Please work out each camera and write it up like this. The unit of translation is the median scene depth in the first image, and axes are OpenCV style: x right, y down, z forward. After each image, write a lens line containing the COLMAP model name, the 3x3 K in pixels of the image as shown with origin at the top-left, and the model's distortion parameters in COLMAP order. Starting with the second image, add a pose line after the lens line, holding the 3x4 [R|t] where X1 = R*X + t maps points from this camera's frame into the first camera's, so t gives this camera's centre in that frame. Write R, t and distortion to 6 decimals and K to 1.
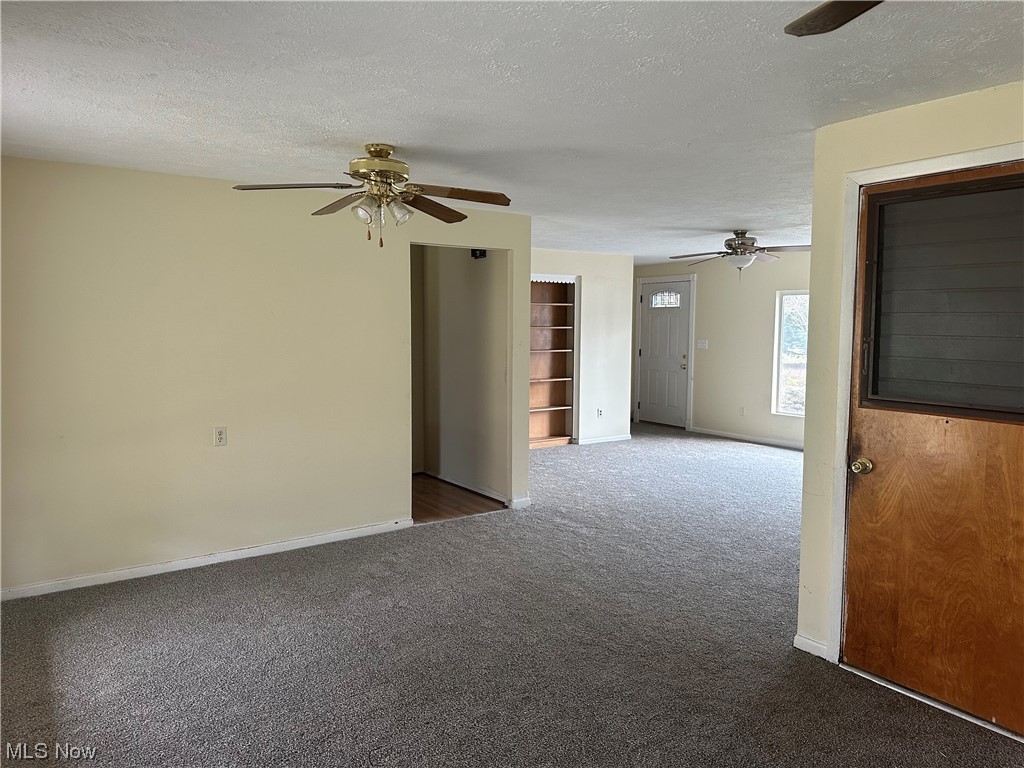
lens RADIAL K [[702.4, 0, 514.4], [0, 702.4, 390.5], [0, 0, 1]] dist [0.002548, -0.025080]
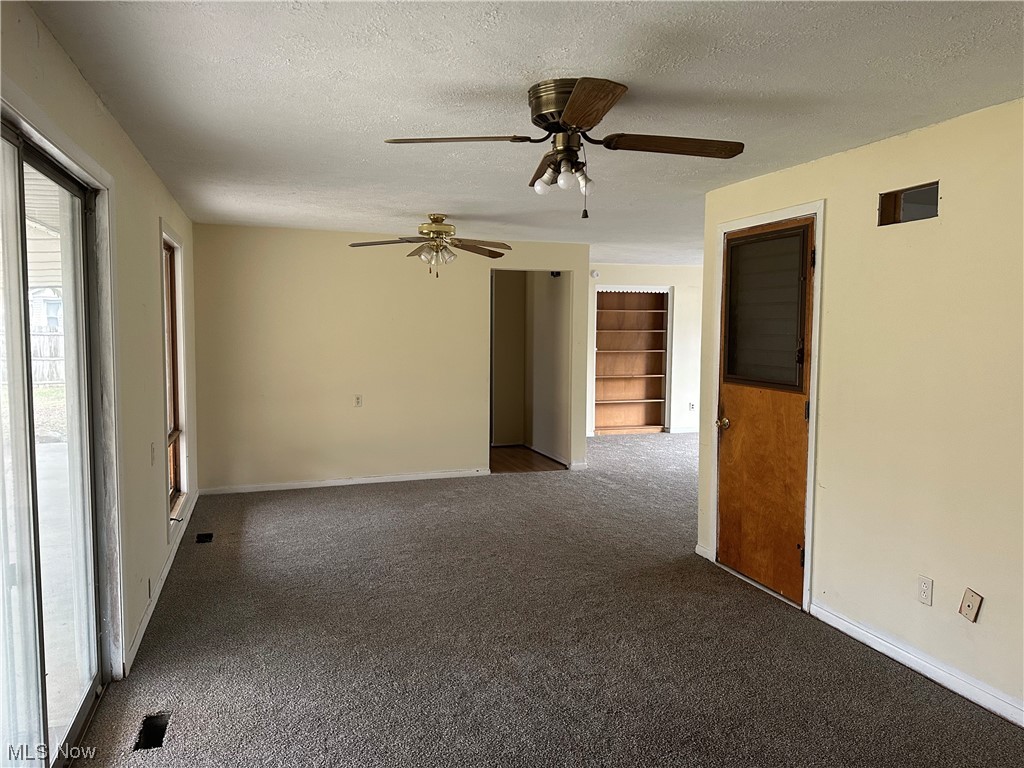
lens RADIAL K [[723.5, 0, 512.0], [0, 723.5, 384.0], [0, 0, 1]] dist [0.000137, -0.001432]
pose [[0.957391, 0.025070, -0.287706, 0.448867], [-0.030549, 0.999427, -0.014570, 0.054255], [0.287176, 0.022738, 0.957608, -0.511917]]
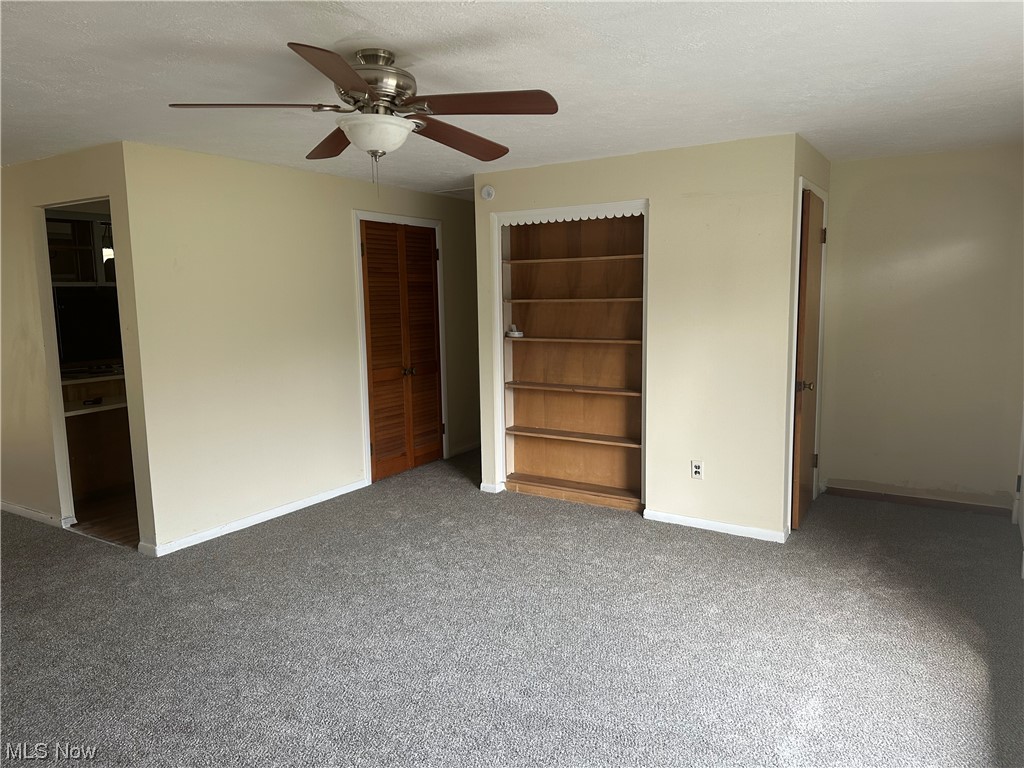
lens RADIAL K [[711.7, 0, 511.7], [0, 711.7, 422.9], [0, 0, 1]] dist [-0.000354, -0.000380]
pose [[0.368112, 0.161075, -0.915723, 1.352700], [-0.073019, 0.986846, 0.144232, -0.165516], [0.926910, 0.013772, 0.375032, 1.715928]]
